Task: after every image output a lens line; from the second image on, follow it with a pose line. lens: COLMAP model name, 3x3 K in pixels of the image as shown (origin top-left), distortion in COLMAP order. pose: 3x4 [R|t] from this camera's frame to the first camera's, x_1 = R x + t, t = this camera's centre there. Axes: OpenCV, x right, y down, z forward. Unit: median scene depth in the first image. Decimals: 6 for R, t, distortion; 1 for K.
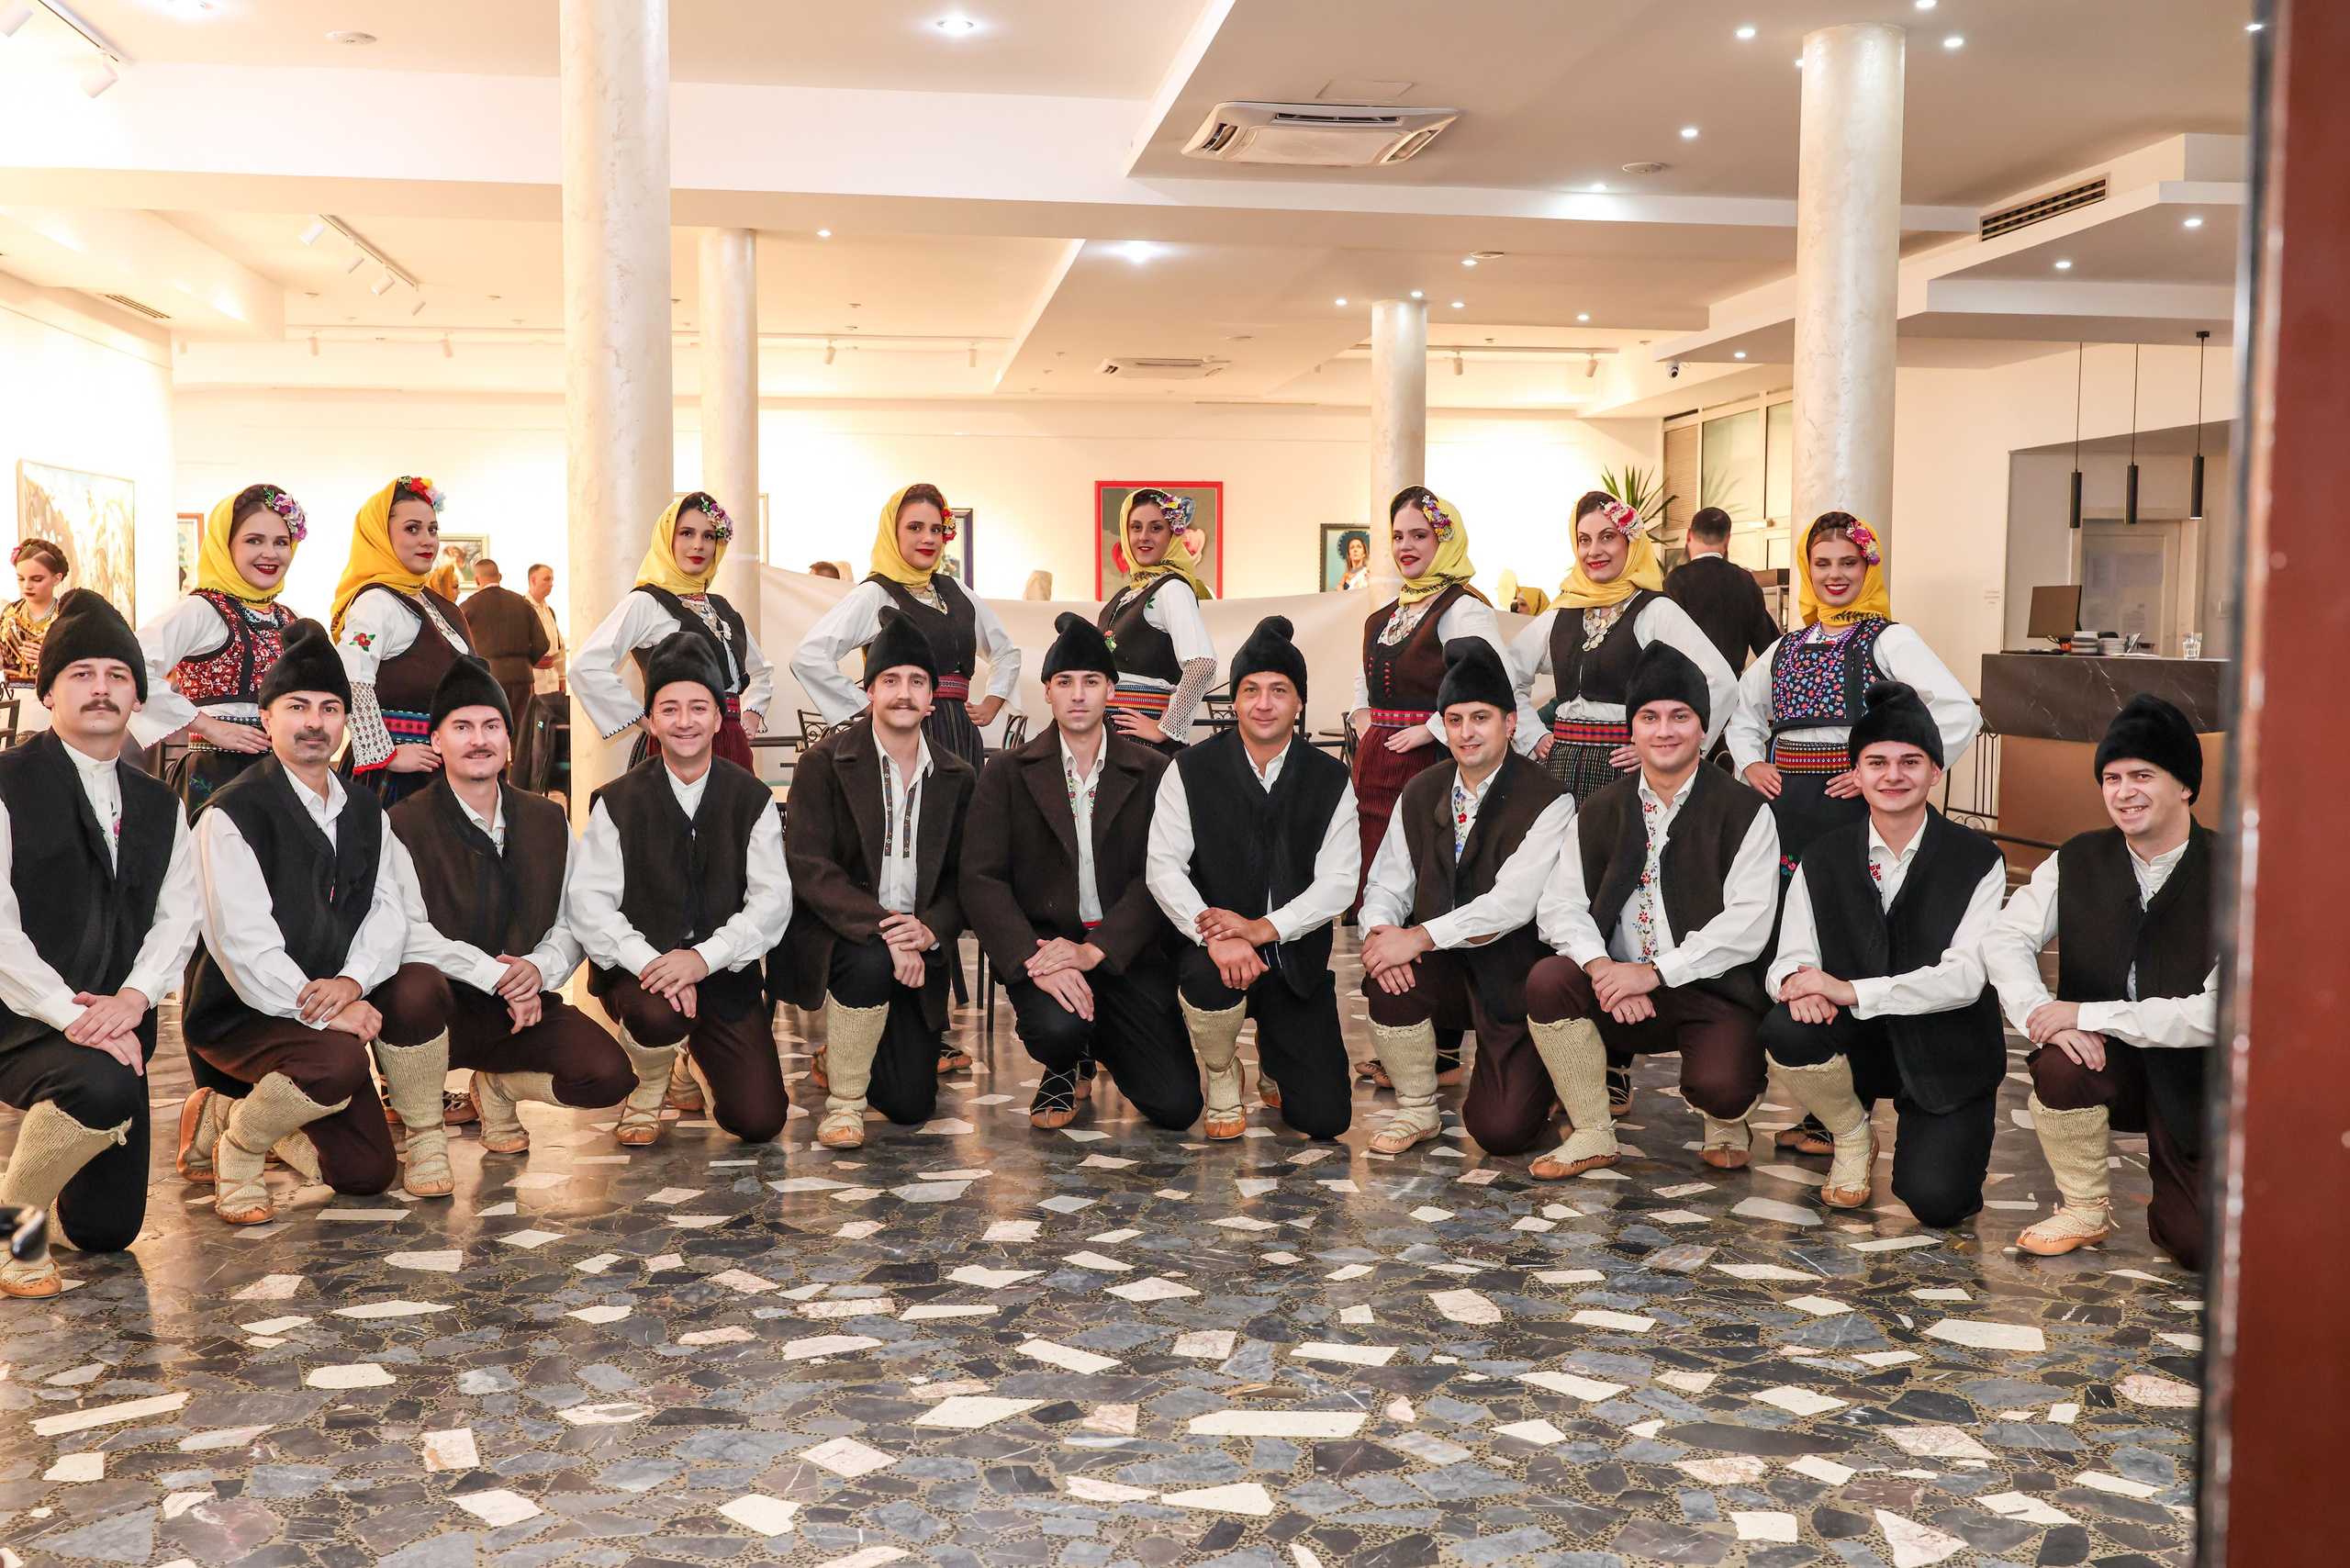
lens RADIAL K [[2223.8, 0, 1167.1], [0, 2223.8, 793.7], [0, 0, 1]] dist [-0.009360, 0.005594]
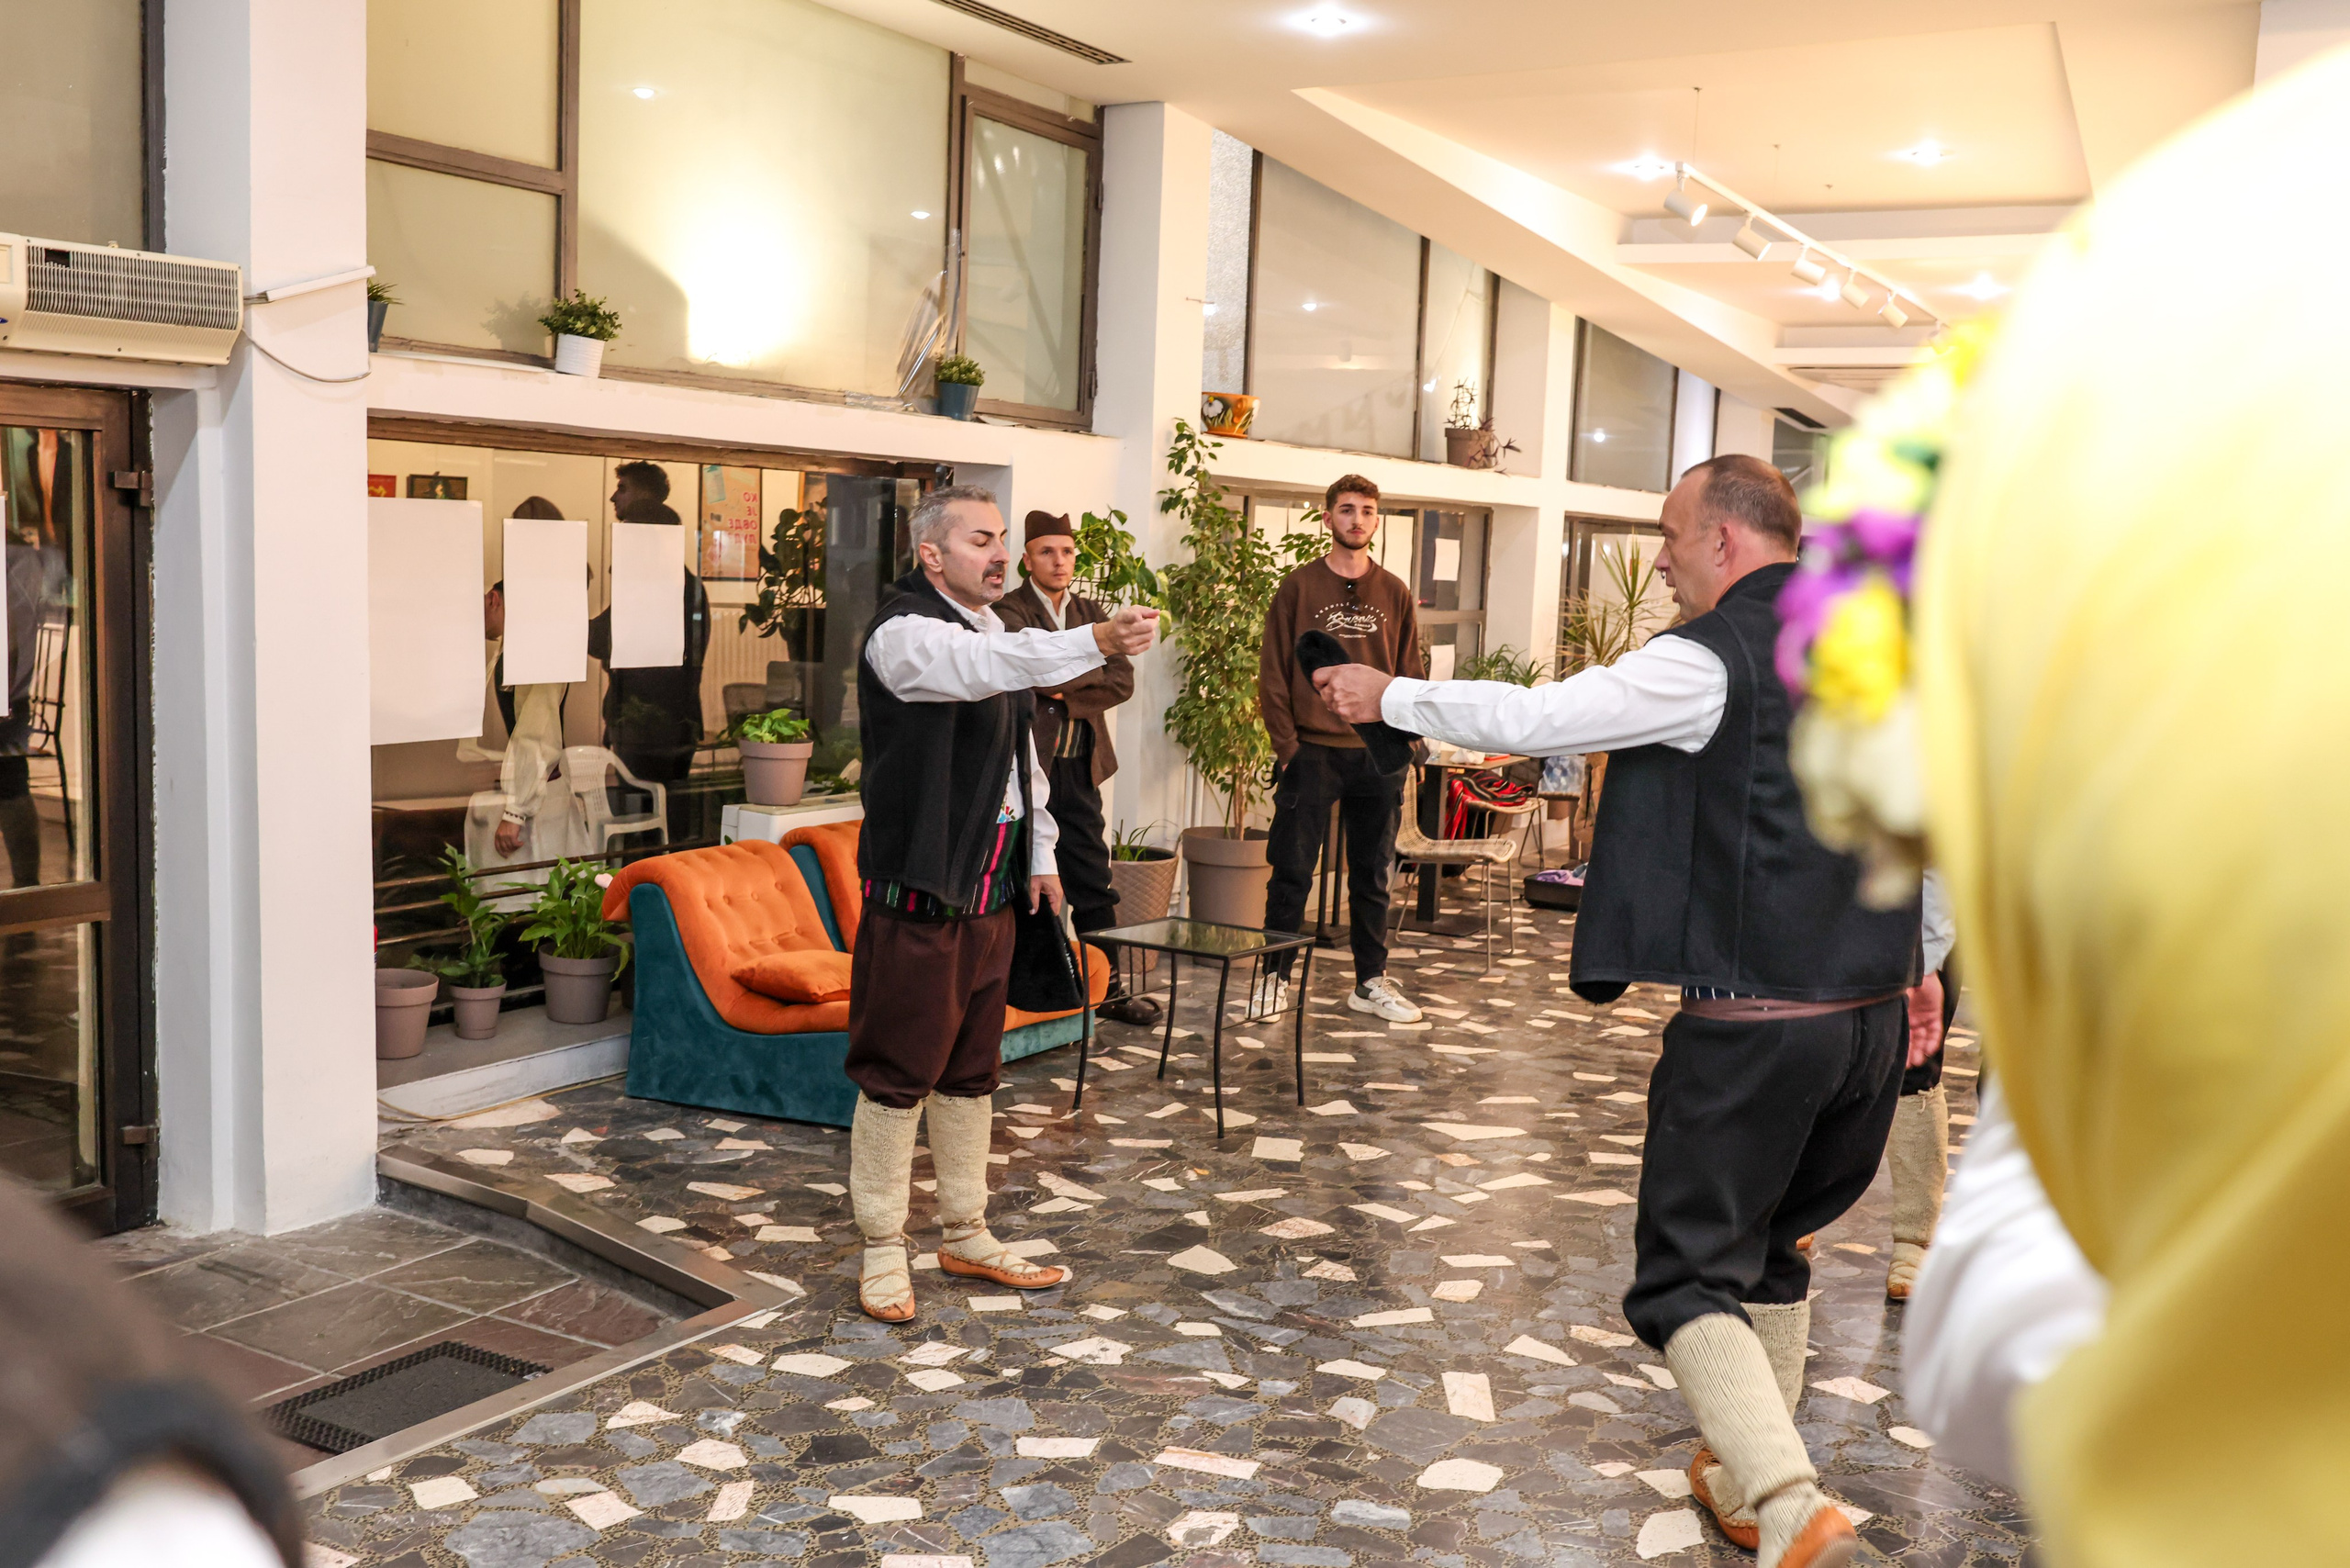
lens RADIAL K [[2223.0, 0, 1168.4], [0, 2223.0, 786.6], [0, 0, 1]] dist [-0.007938, 0.002755]
pose [[-0.662193, 0.047520, -0.747825, 0.376323], [-0.098001, 0.983923, 0.149301, -0.149661], [0.742898, 0.172154, -0.646890, 1.234357]]
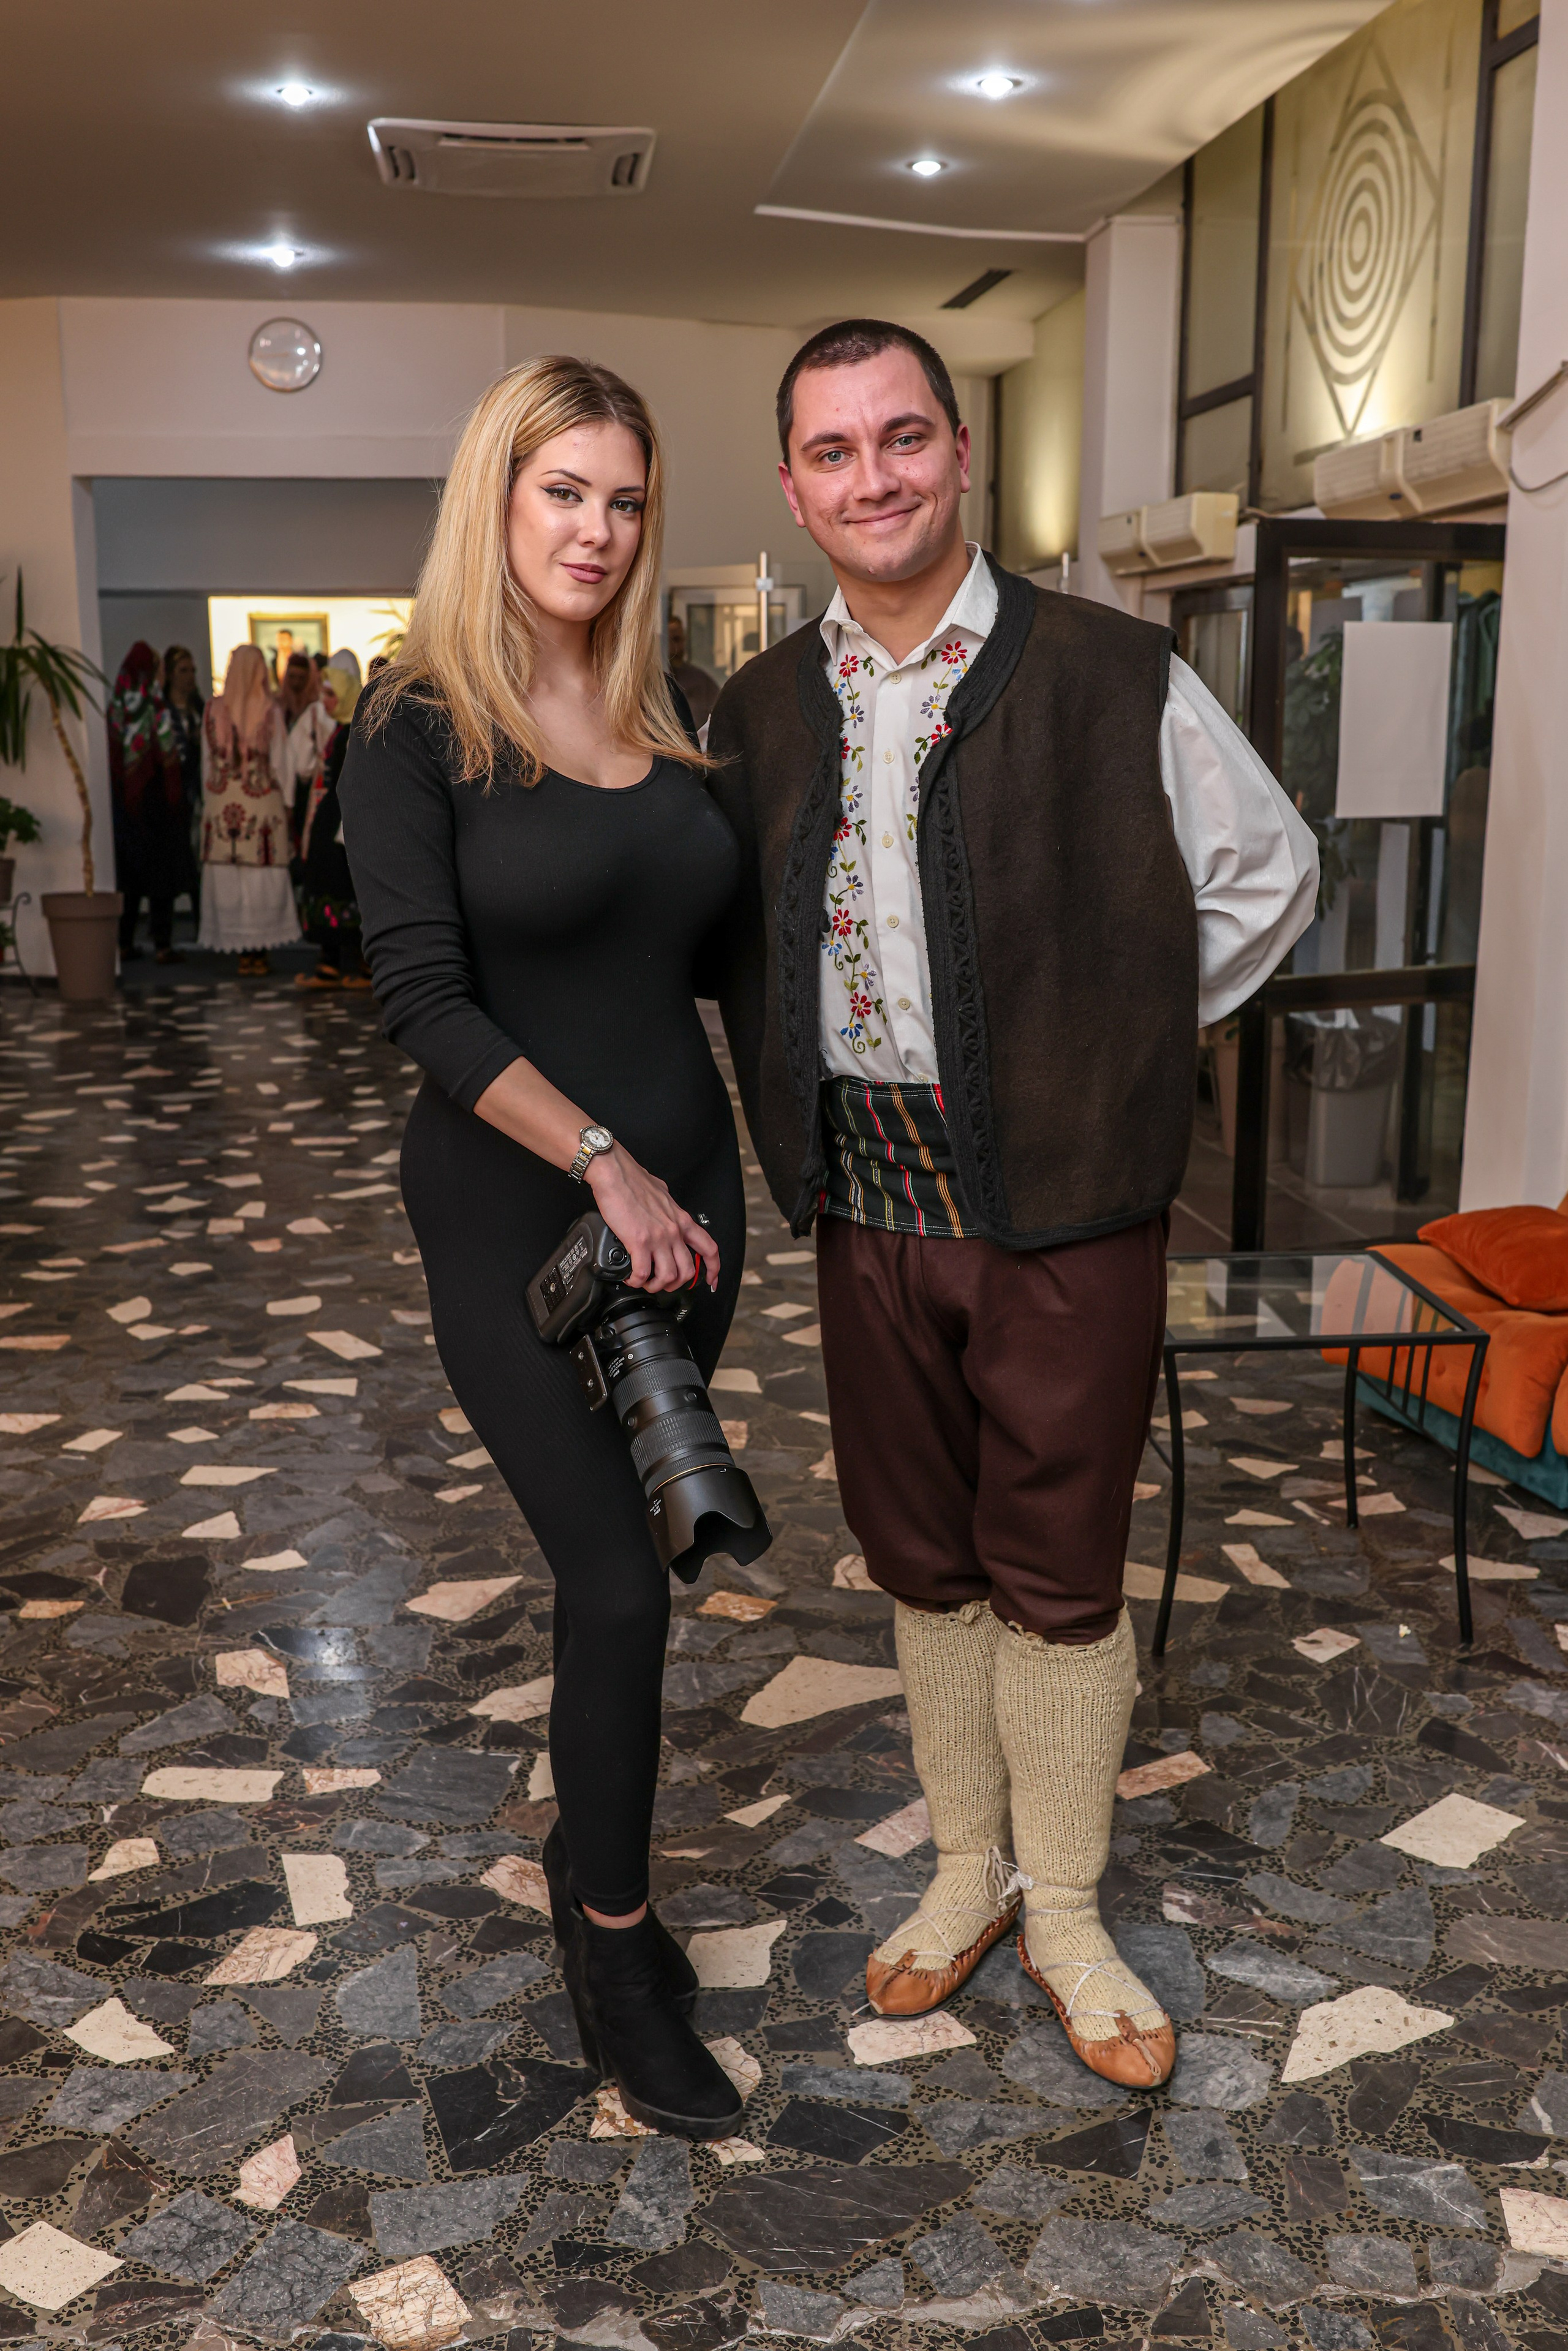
lens RADIAL K [[2201.3, 0, 782.0], [0, 2201.3, 1175.7], [0, 0, 1]] dist [-0.007669, 0.000033]
pose [[0.049461, -0.214899, 0.975383, -1.370210], [0.073694, 0.974702, 0.211012, -0.066688], [-0.996054, 0.061443, 0.064046, 0.500752]]
